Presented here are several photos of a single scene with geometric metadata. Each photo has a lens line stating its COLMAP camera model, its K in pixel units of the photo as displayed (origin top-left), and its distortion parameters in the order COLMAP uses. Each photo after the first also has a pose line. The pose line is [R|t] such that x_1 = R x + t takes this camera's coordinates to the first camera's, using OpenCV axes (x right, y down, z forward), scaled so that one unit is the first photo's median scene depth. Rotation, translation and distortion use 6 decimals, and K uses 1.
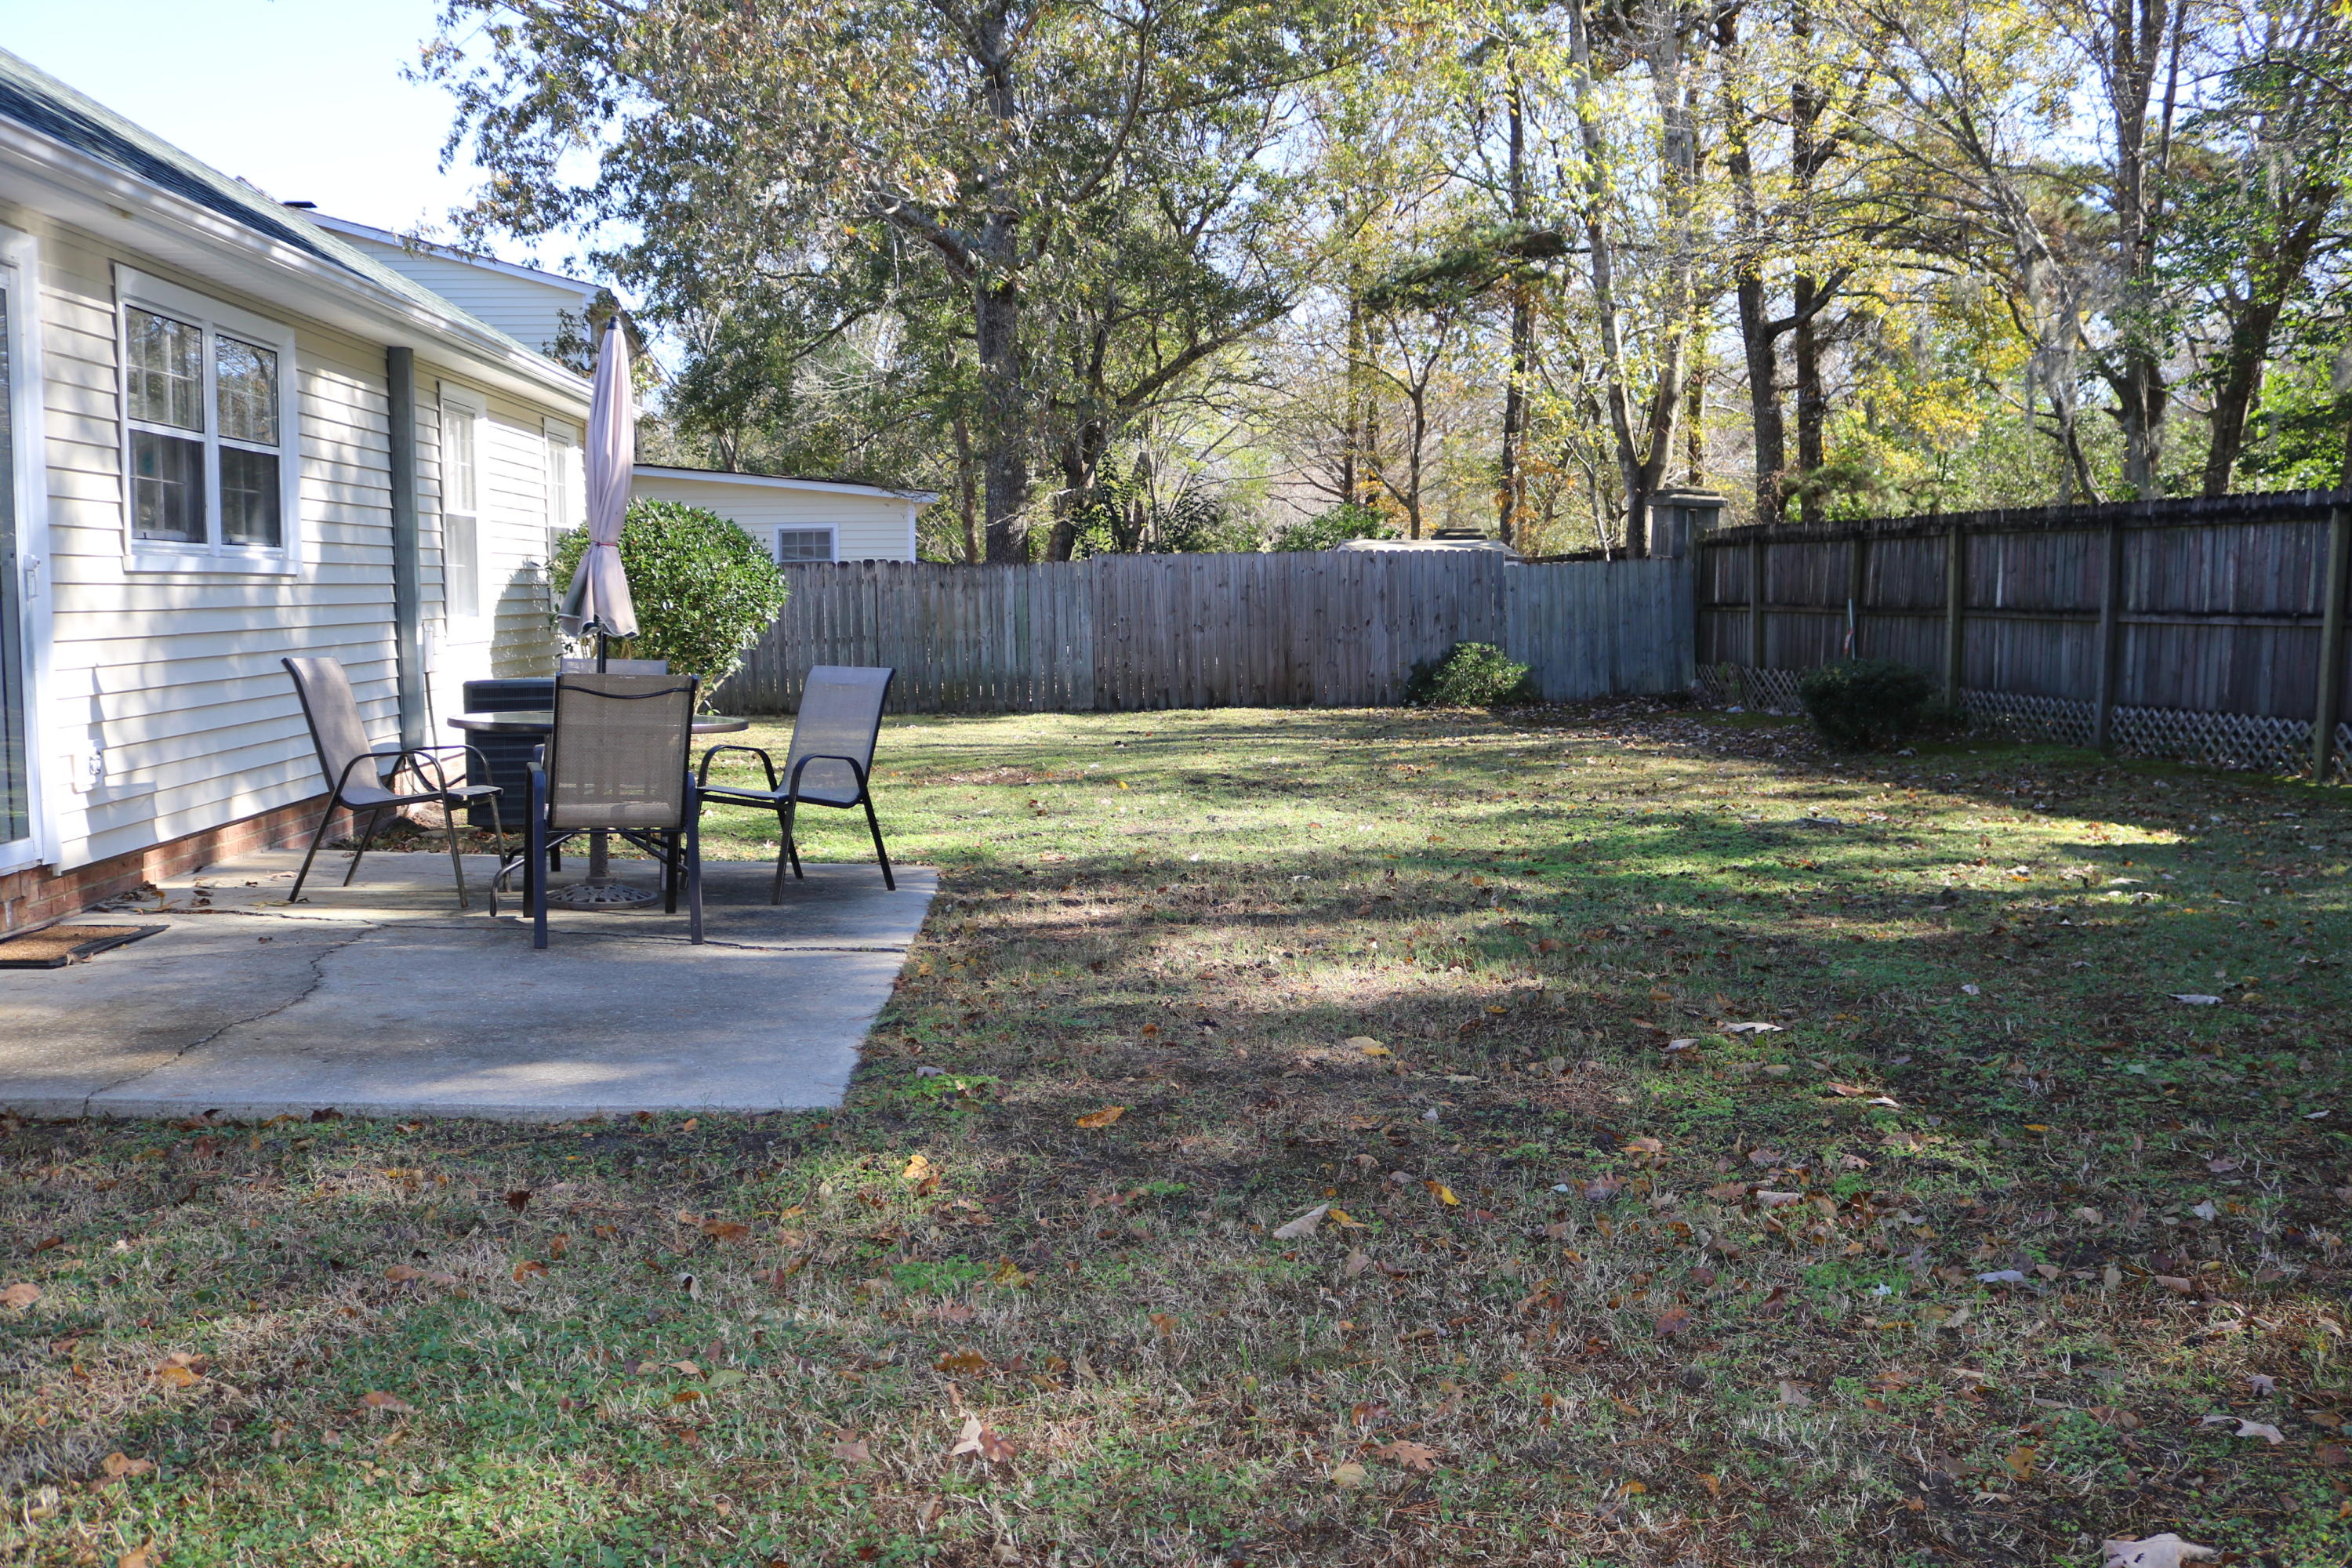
lens RADIAL K [[1986.0, 0, 1176.0], [0, 1986.0, 784.0], [0, 0, 1]] dist [-0.159044, 0.139903]
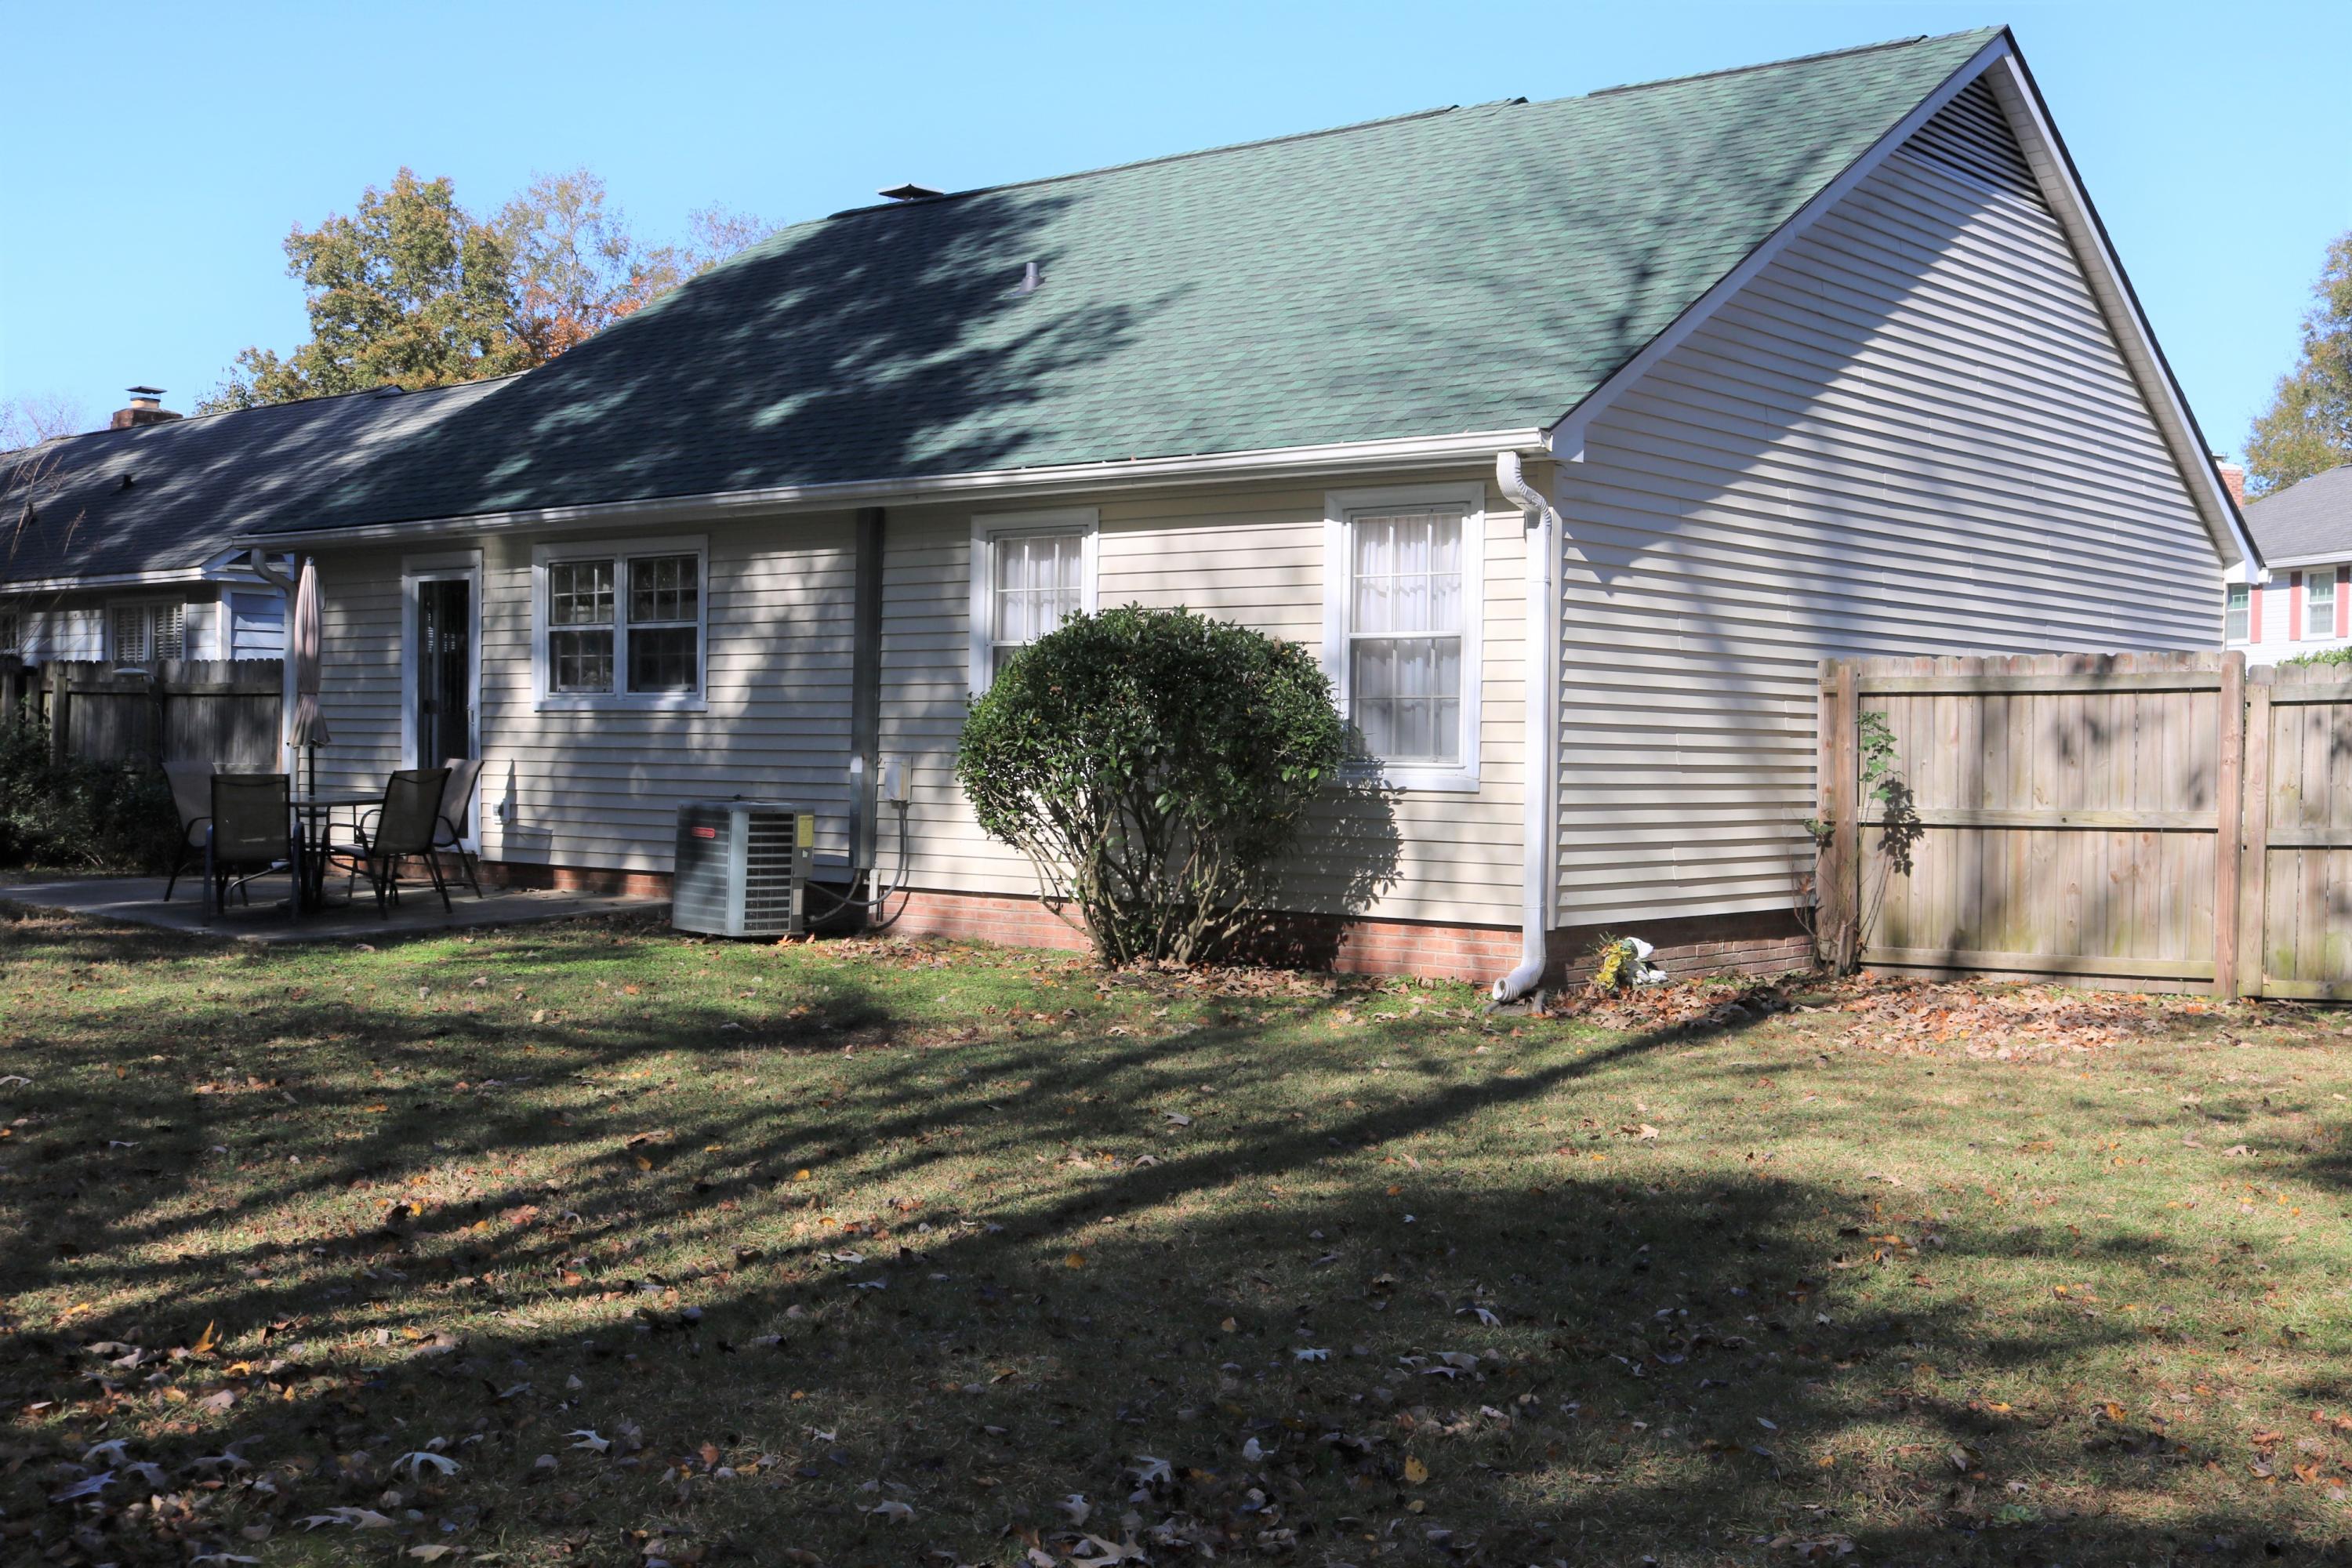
lens RADIAL K [[2661.1, 0, 1194.0], [0, 2661.1, 779.9], [0, 0, 1]] dist [-0.111995, 0.119613]
pose [[-0.697266, 0.004999, -0.716795, 0.613186], [-0.080251, 0.993145, 0.084991, -0.230246], [0.712306, 0.116785, -0.692084, 2.376136]]
